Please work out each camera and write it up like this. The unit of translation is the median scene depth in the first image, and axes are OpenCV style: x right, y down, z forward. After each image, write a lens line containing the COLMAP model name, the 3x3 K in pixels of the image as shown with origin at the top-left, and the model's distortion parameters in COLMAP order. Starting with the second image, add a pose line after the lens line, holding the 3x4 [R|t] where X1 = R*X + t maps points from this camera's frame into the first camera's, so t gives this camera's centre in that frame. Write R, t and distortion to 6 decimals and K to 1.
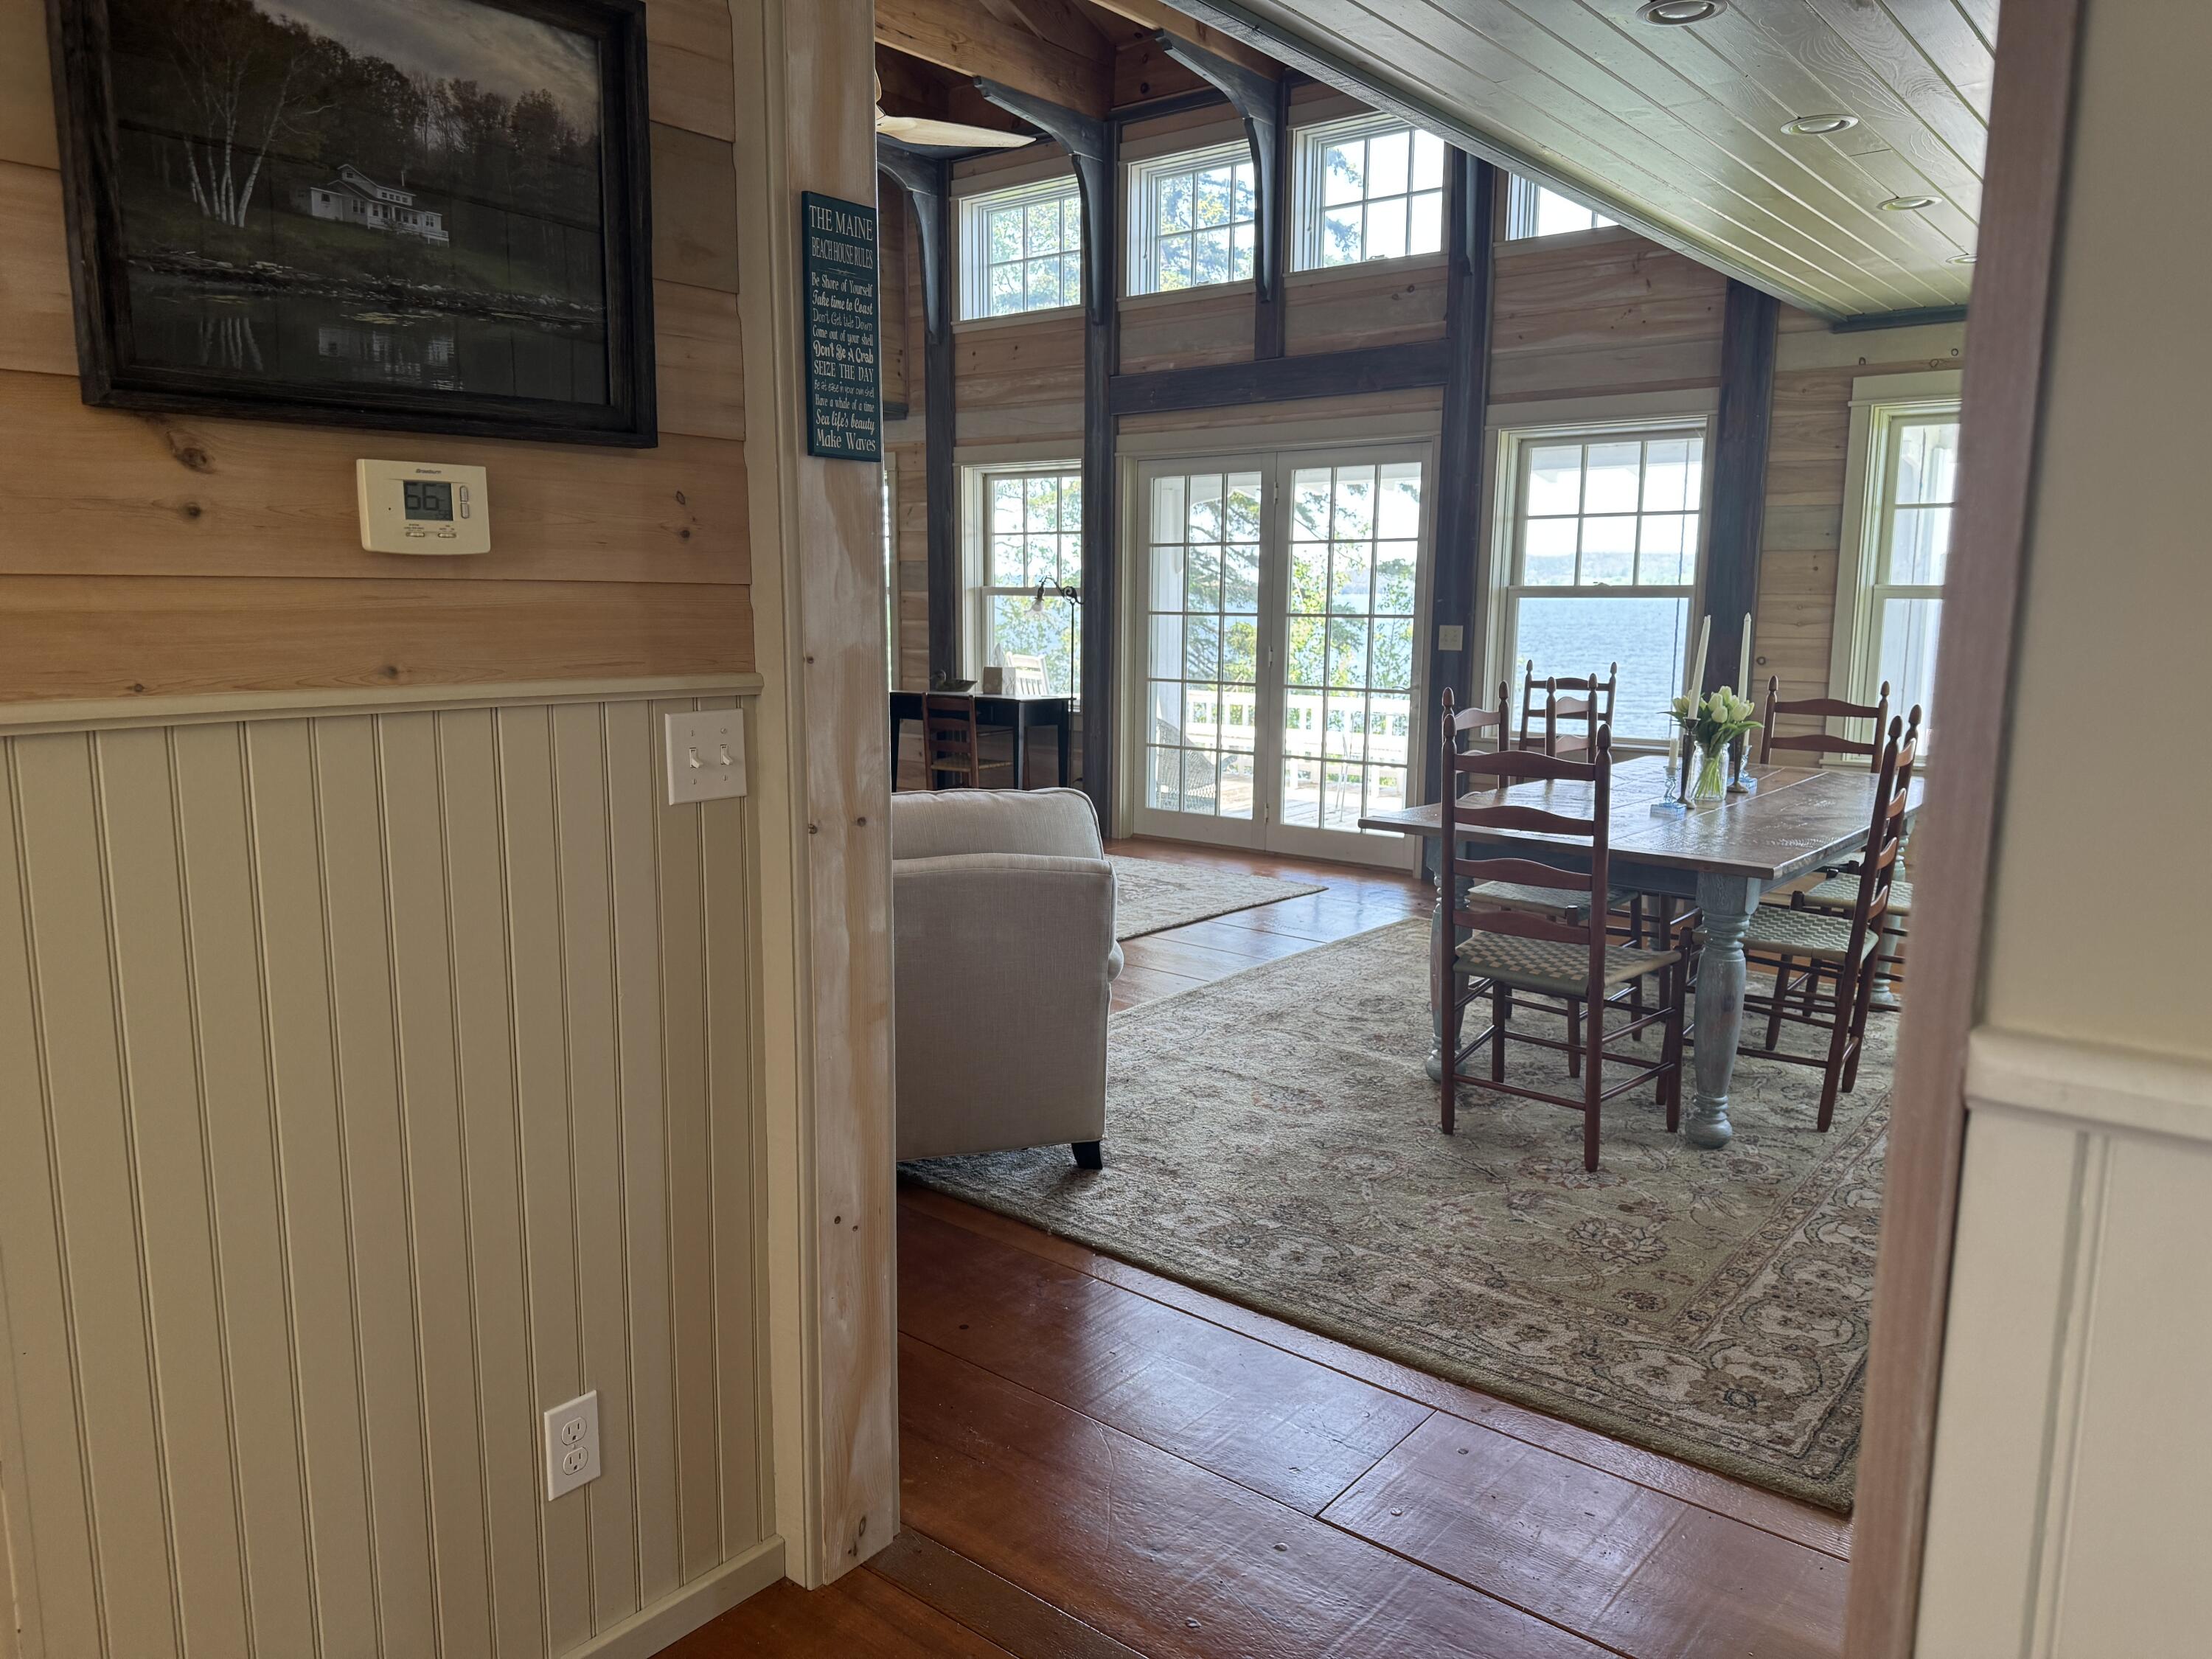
lens RADIAL K [[1553.2, 0, 1102.9], [0, 1553.2, 841.8], [0, 0, 1]] dist [0.053223, -0.062361]
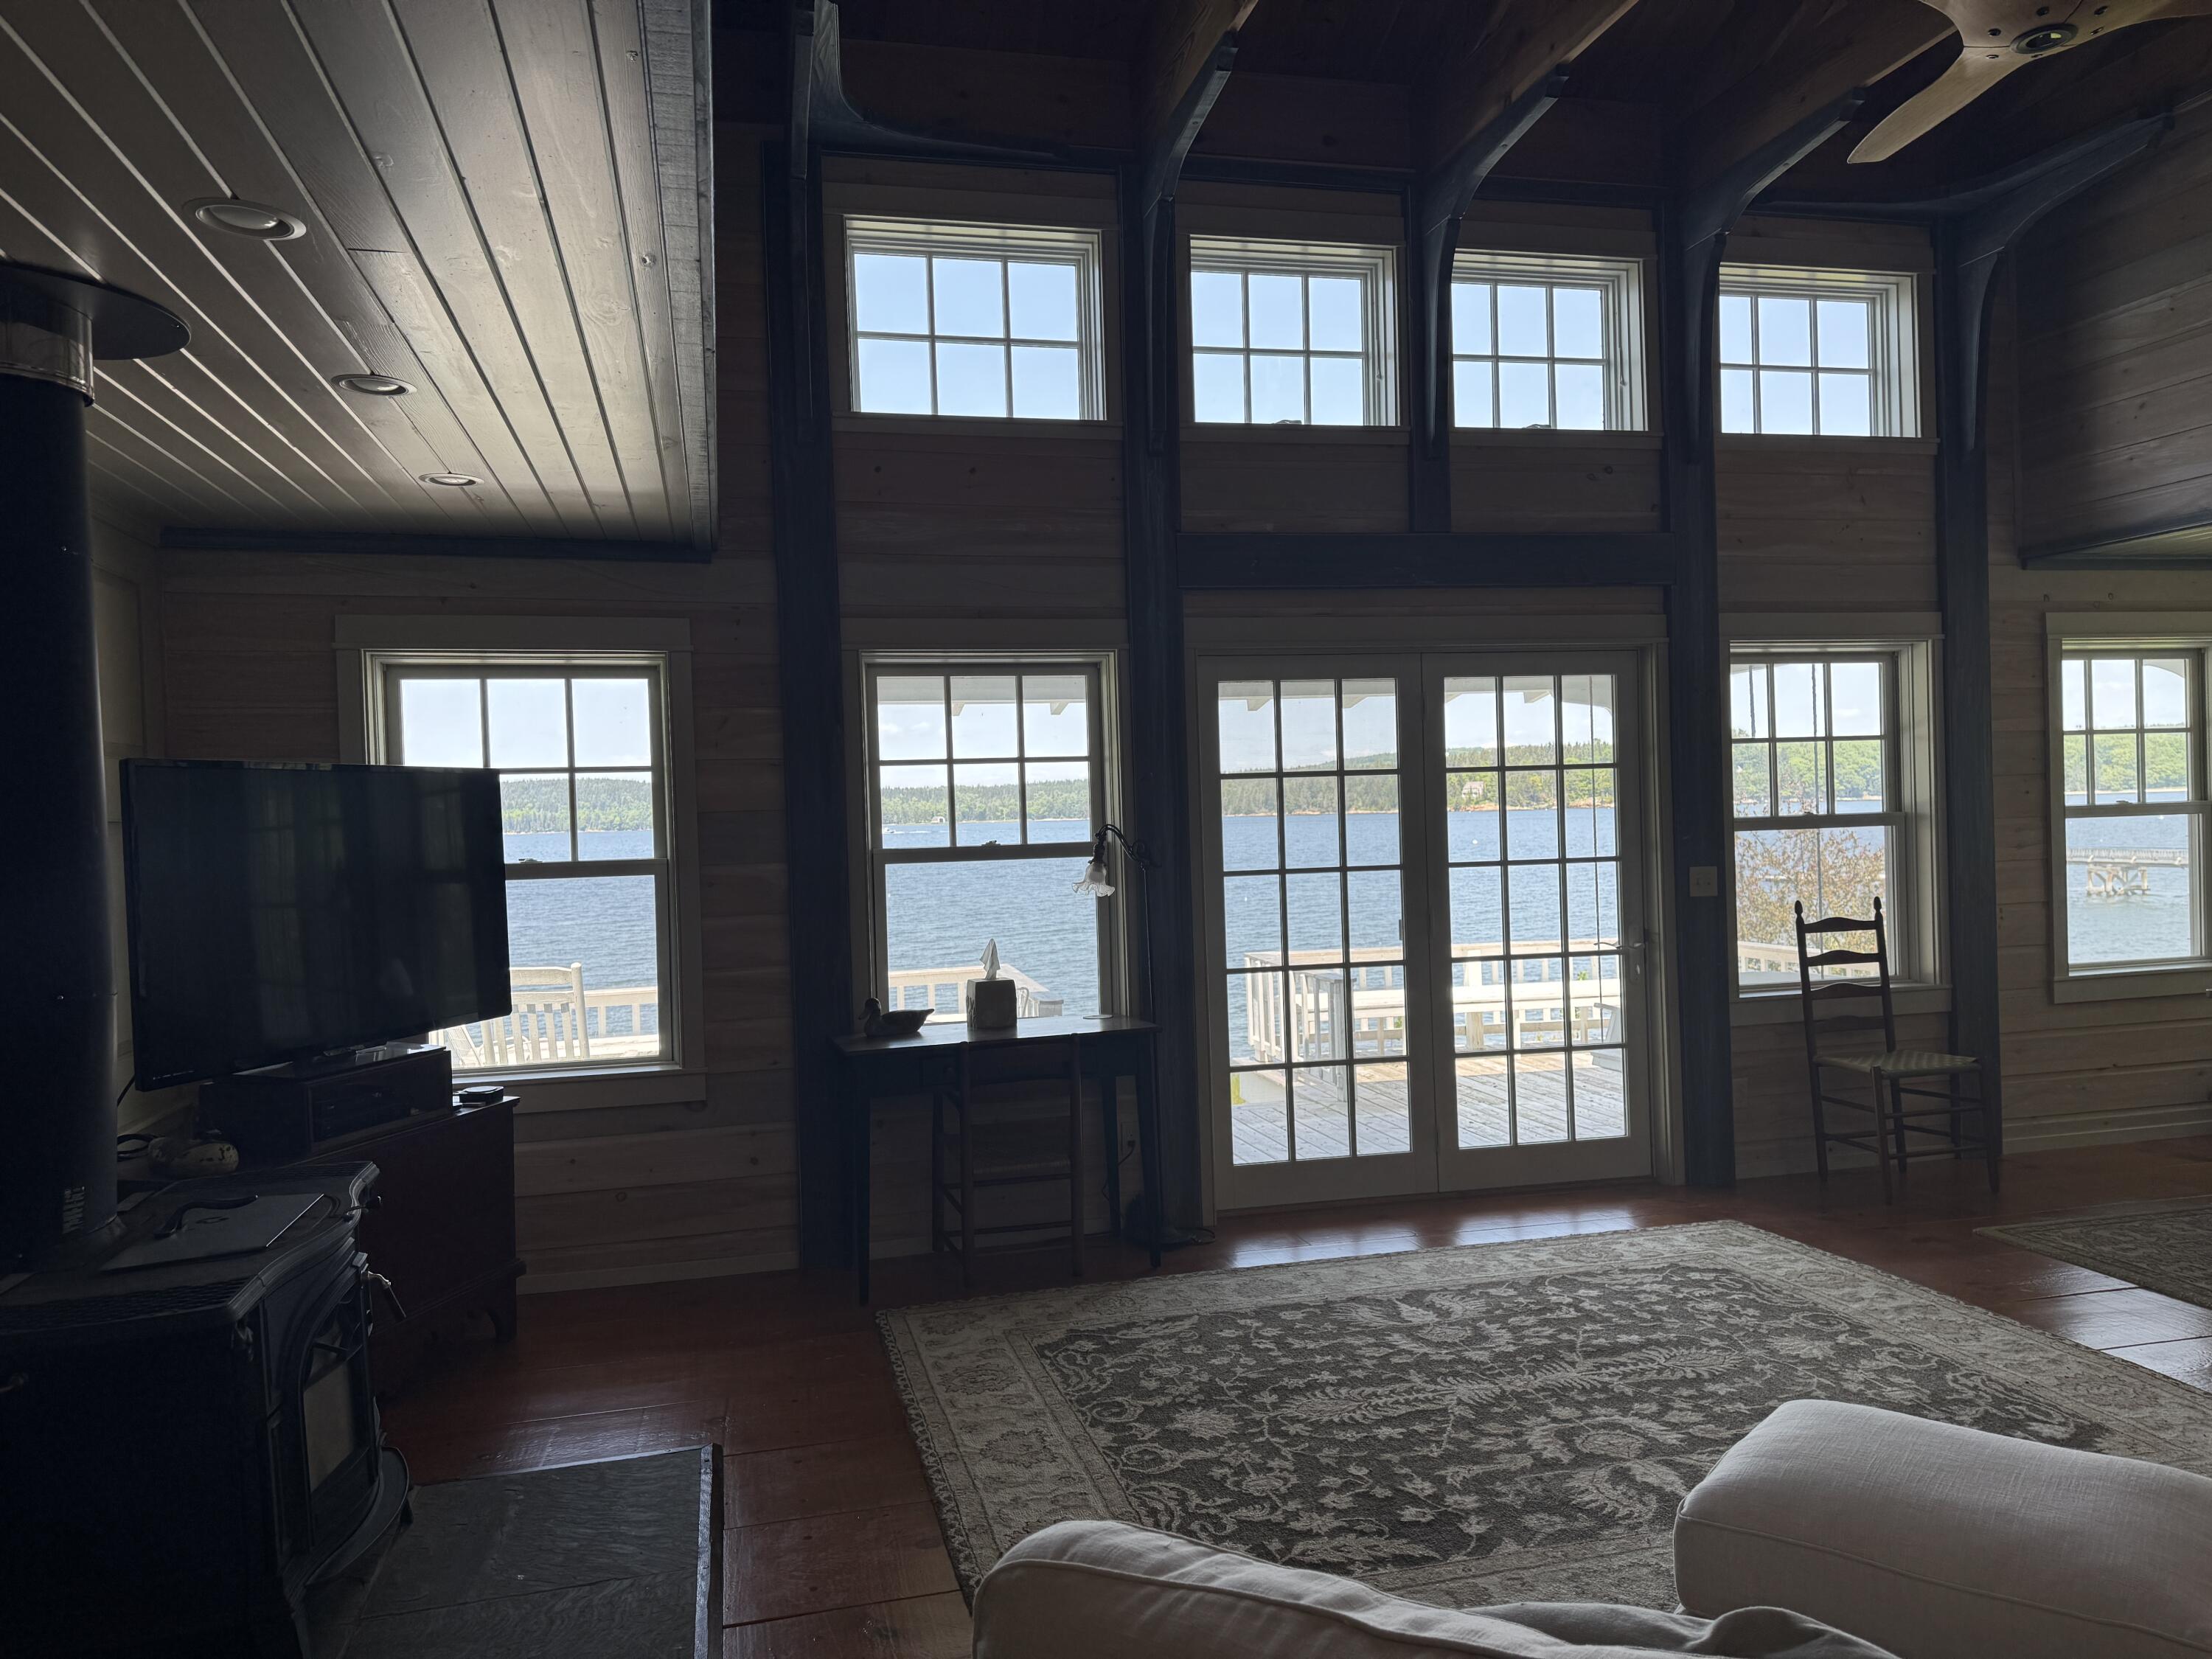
lens RADIAL K [[1553.2, 0, 1091.0], [0, 1553.2, 826.0], [0, 0, 1]] dist [0.053223, -0.062361]
pose [[0.604724, -0.038320, 0.795513, -0.564806], [0.162039, 0.983870, -0.075784, -0.133416], [-0.779777, 0.174733, 0.601179, 0.666943]]
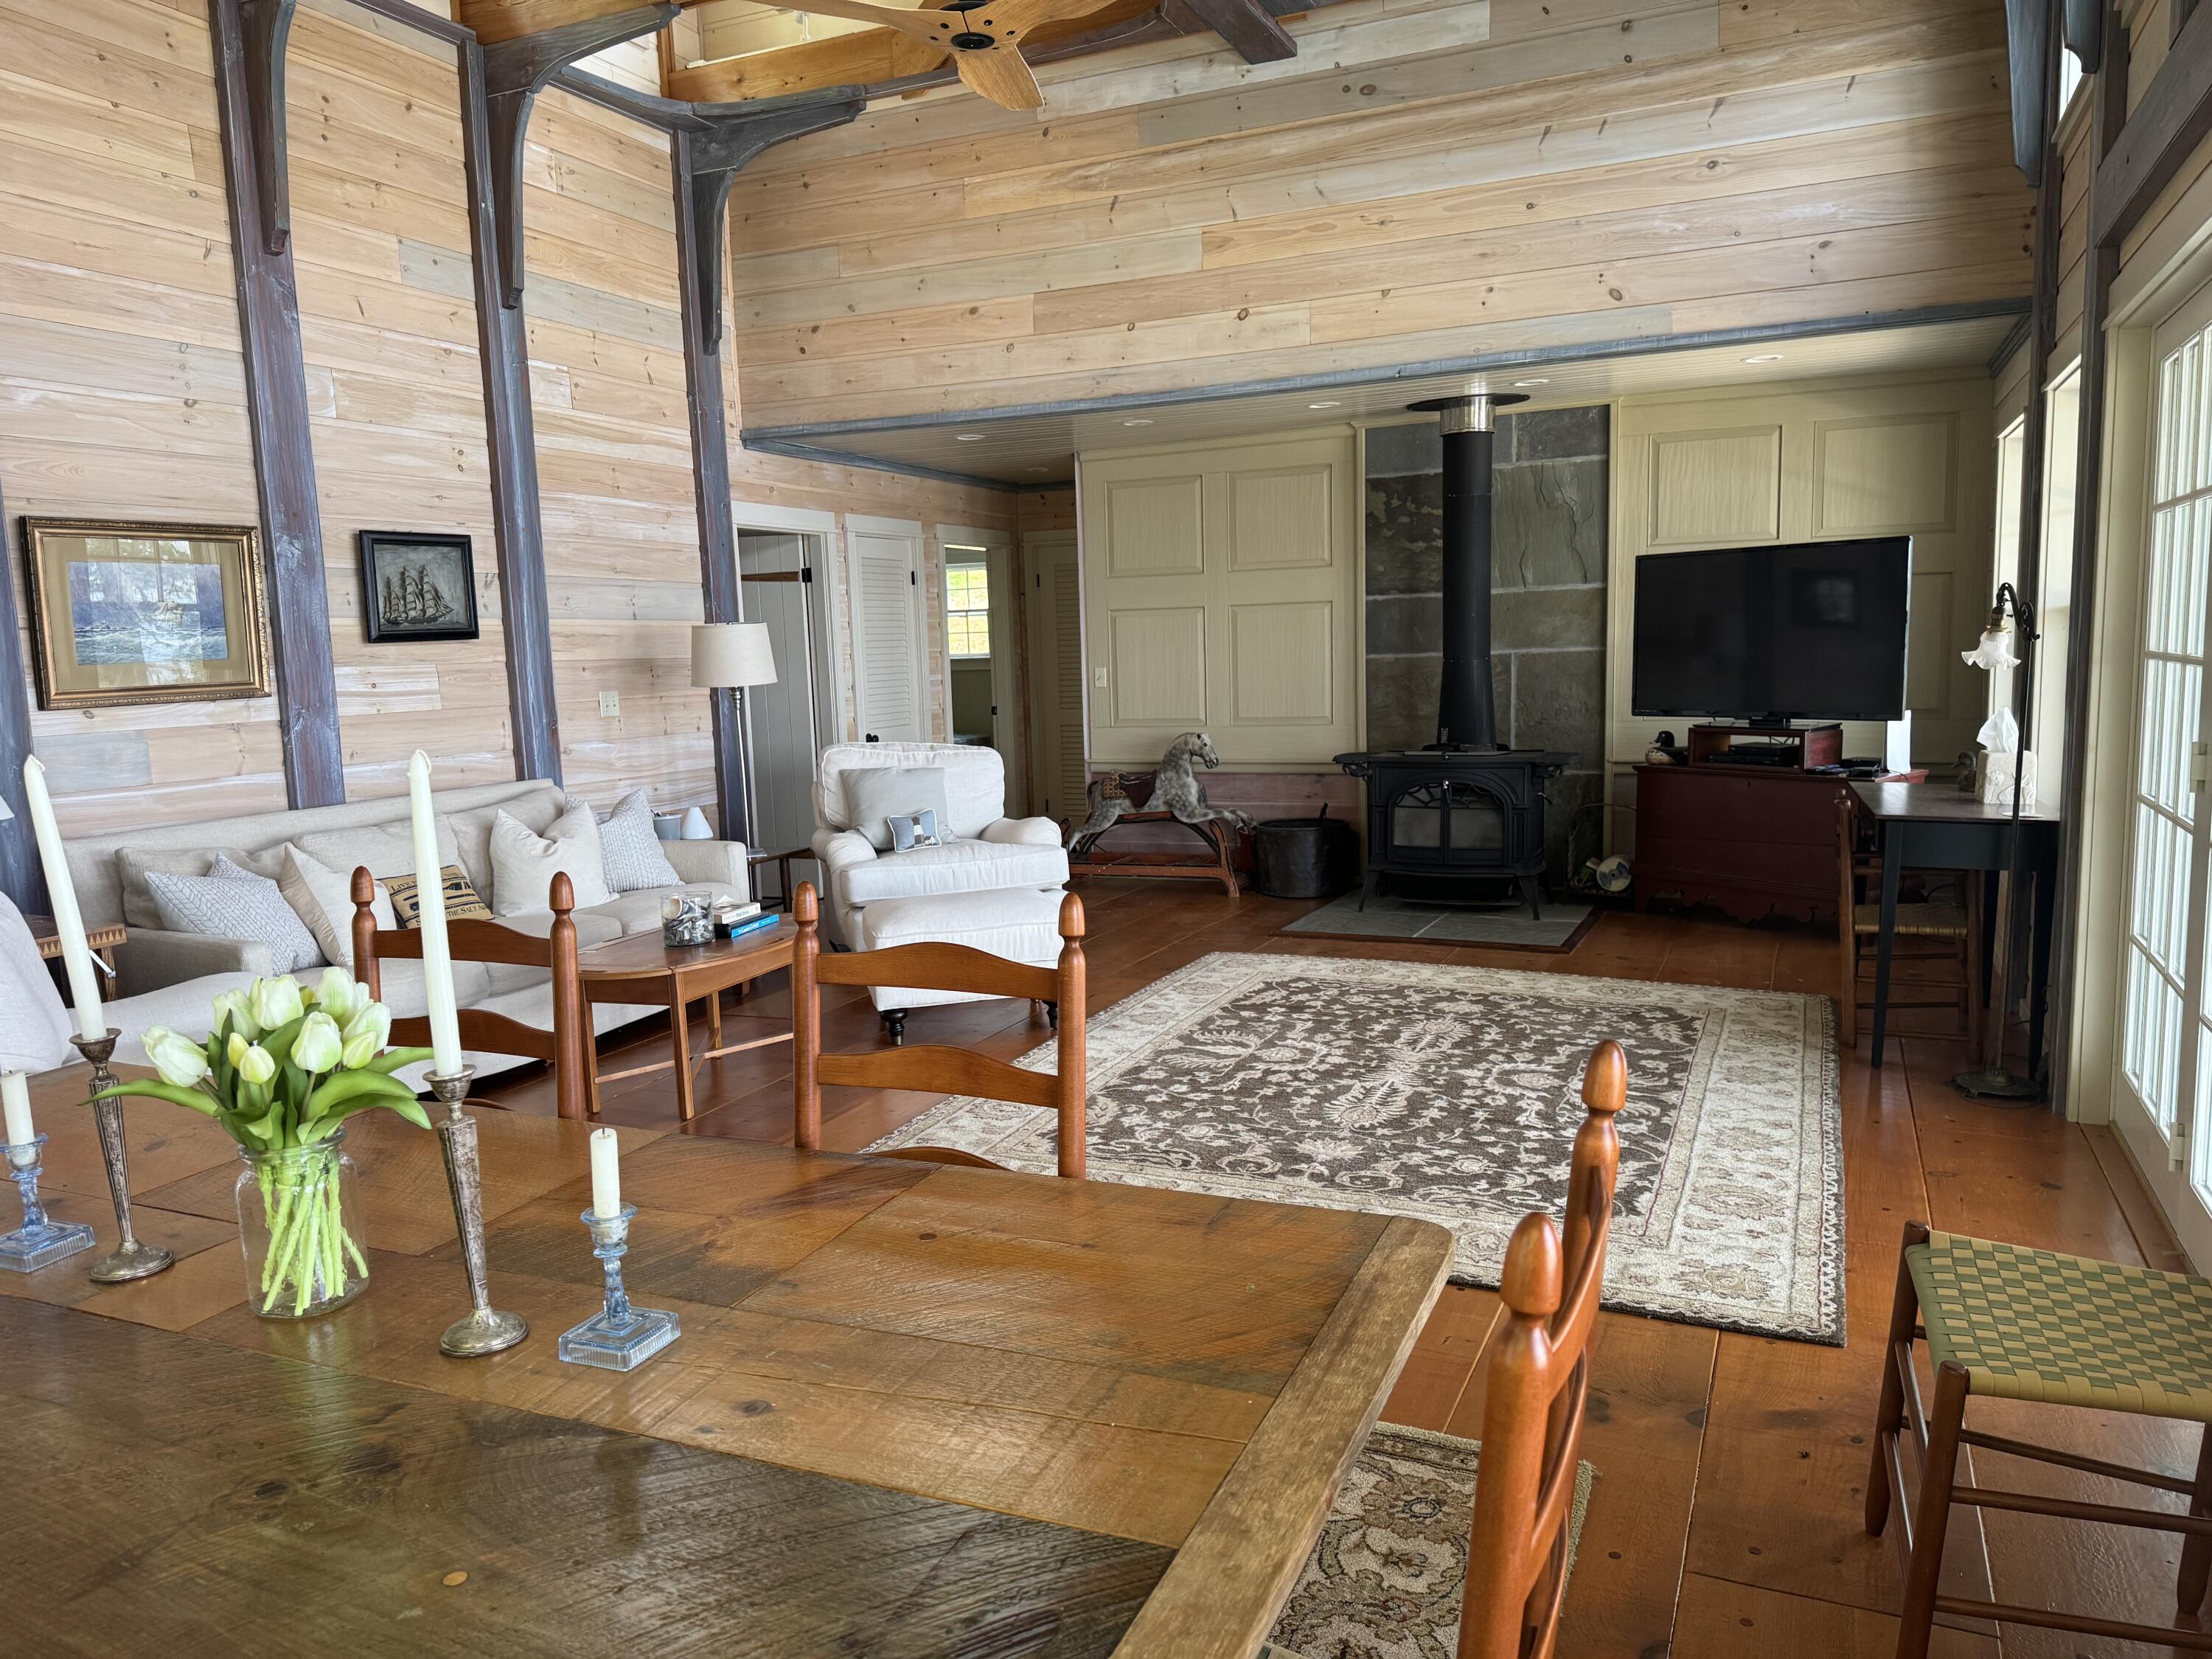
lens RADIAL K [[1553.2, 0, 1115.1], [0, 1553.2, 849.9], [0, 0, 1]] dist [0.053223, -0.062361]
pose [[0.254625, 0.113531, -0.960353, 0.426387], [-0.119492, 0.989168, 0.085255, -0.098733], [0.959629, 0.093046, 0.265433, 0.614270]]
